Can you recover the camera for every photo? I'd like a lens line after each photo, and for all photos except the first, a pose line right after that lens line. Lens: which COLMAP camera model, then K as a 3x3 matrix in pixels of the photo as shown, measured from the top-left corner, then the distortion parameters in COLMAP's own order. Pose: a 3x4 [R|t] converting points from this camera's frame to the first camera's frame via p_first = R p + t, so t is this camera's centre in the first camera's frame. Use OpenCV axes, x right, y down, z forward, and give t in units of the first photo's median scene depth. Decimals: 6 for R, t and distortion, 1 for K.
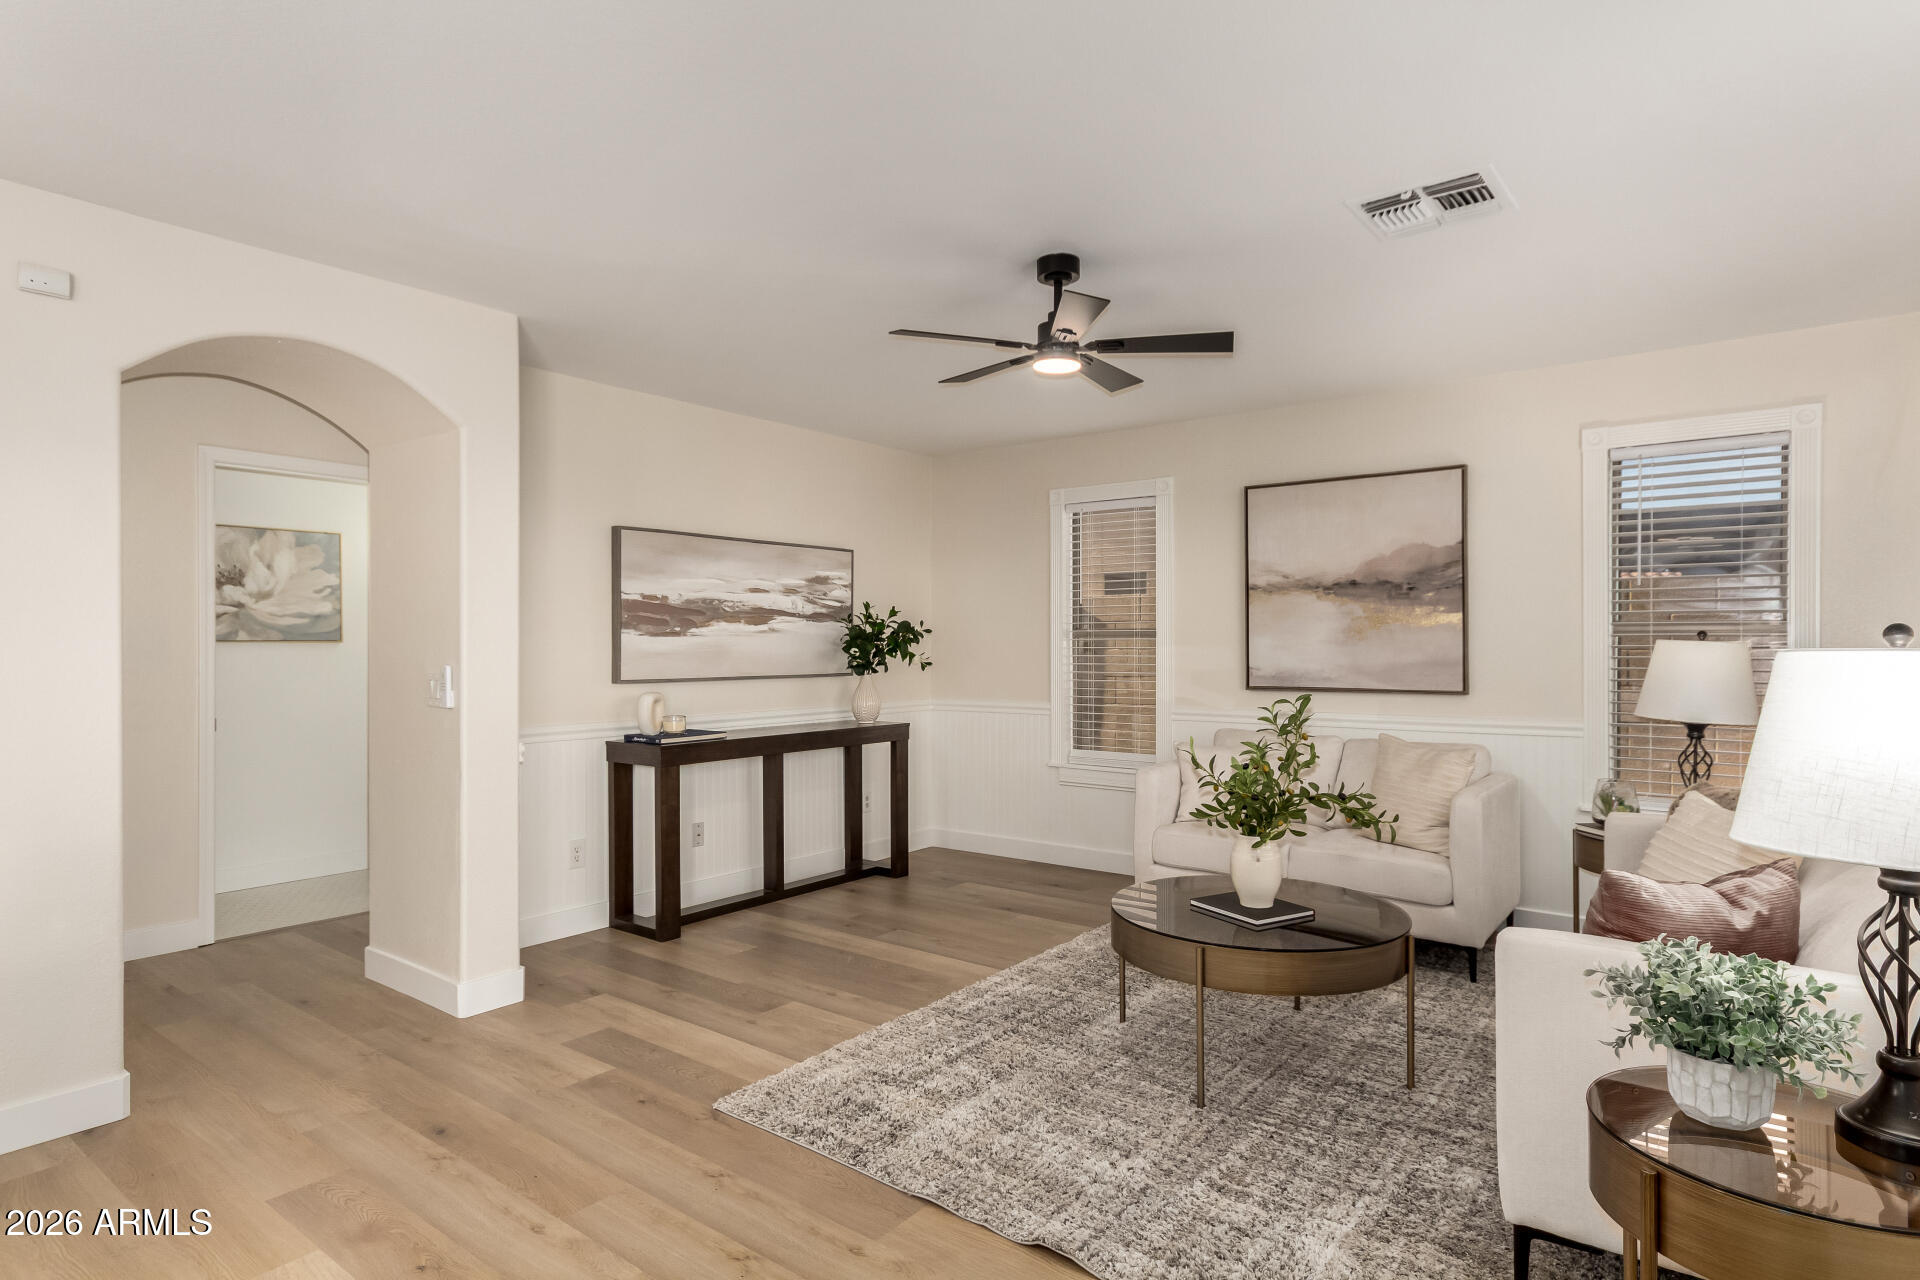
lens RADIAL K [[1015.1, 0, 960.0], [0, 1015.1, 640.0], [0, 0, 1]] dist [0.001832, -0.000102]
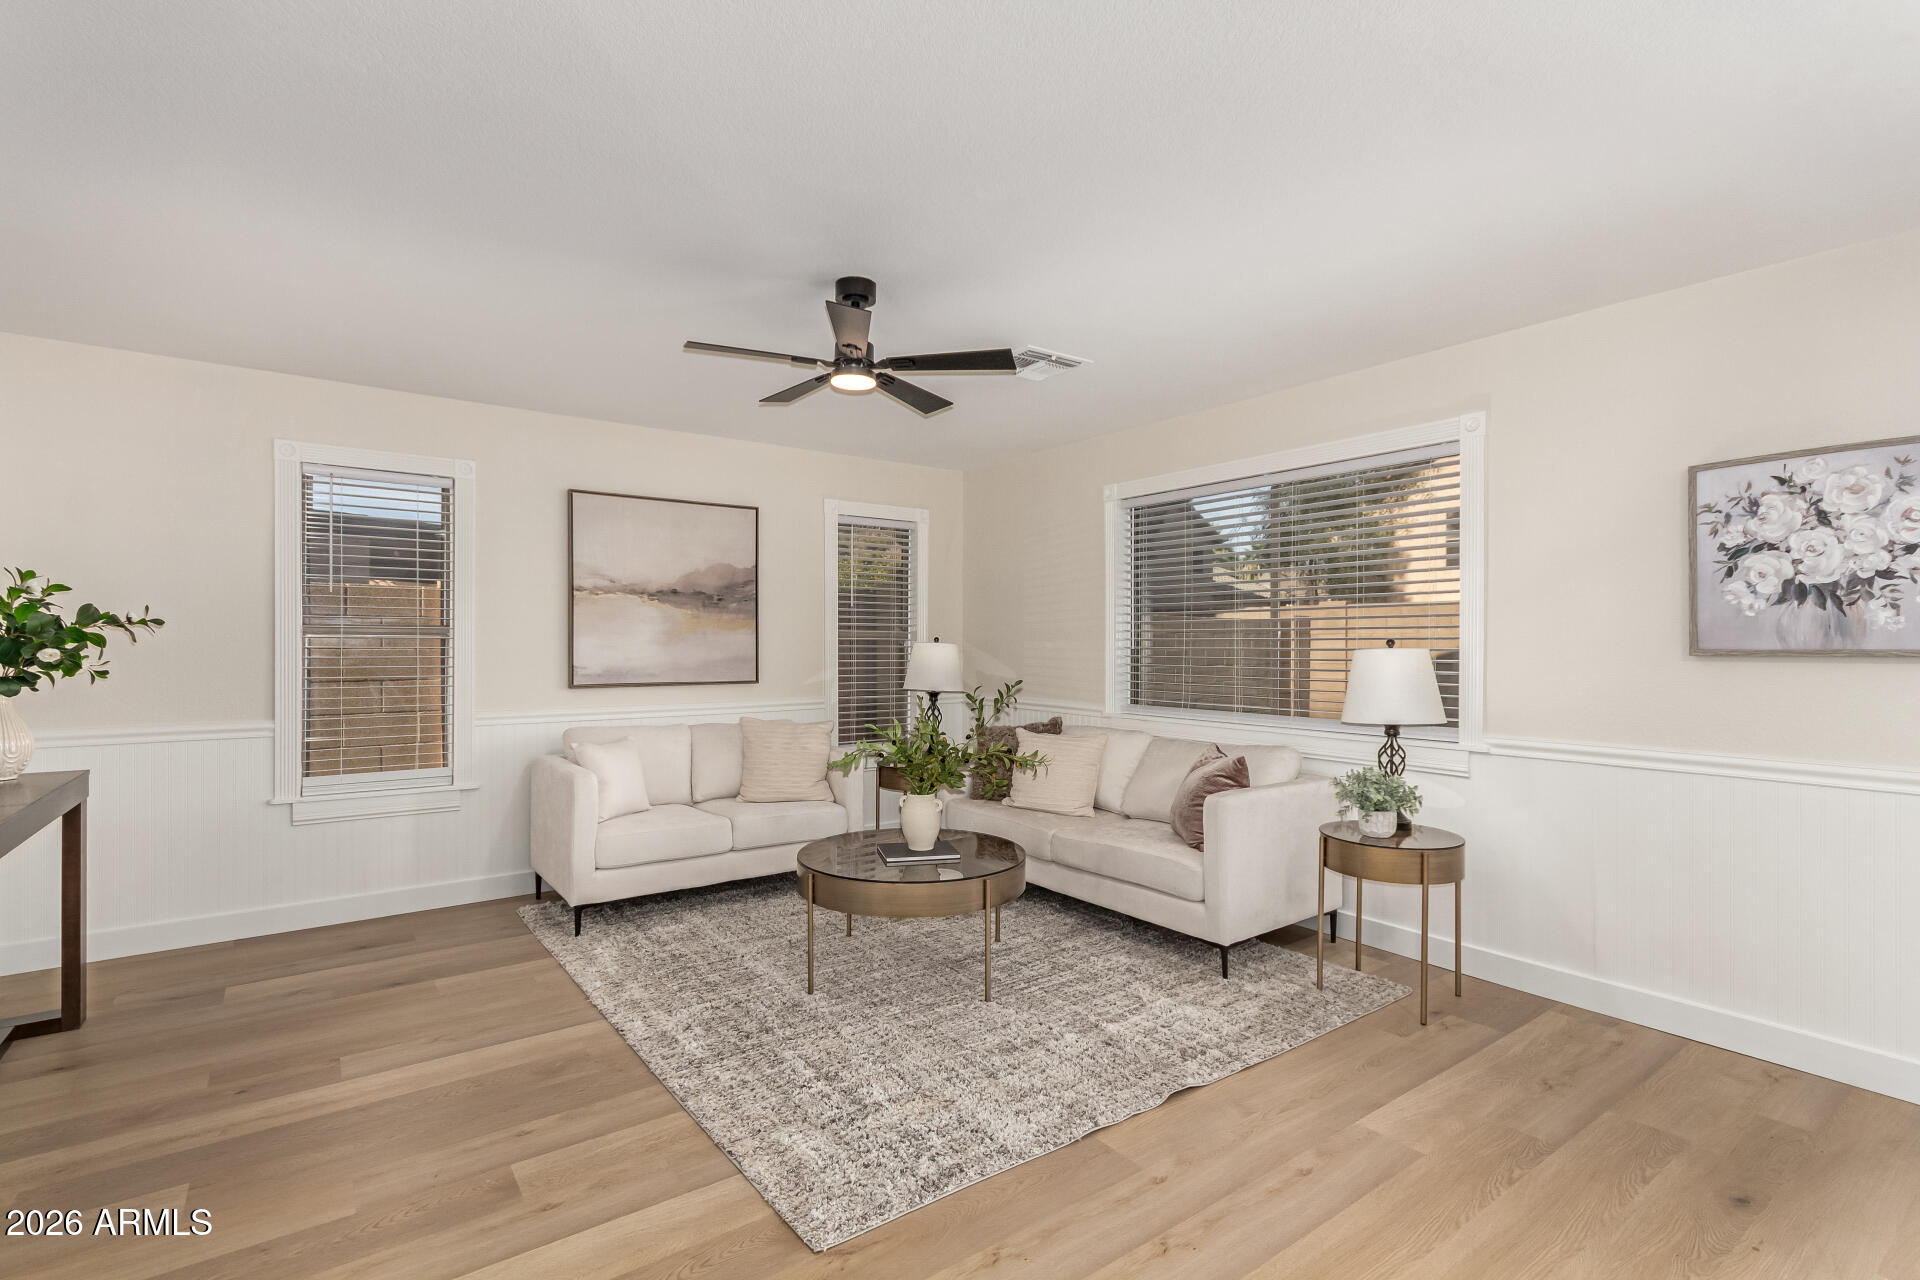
lens RADIAL K [[869.8, 0, 955.2], [0, 869.8, 666.9], [0, 0, 1]] dist [0.018521, -0.000223]
pose [[0.292957, -0.021669, 0.955880, -0.494645], [-0.009153, 0.999634, 0.025466, 0.001574], [-0.956082, -0.016209, 0.292651, 0.425027]]
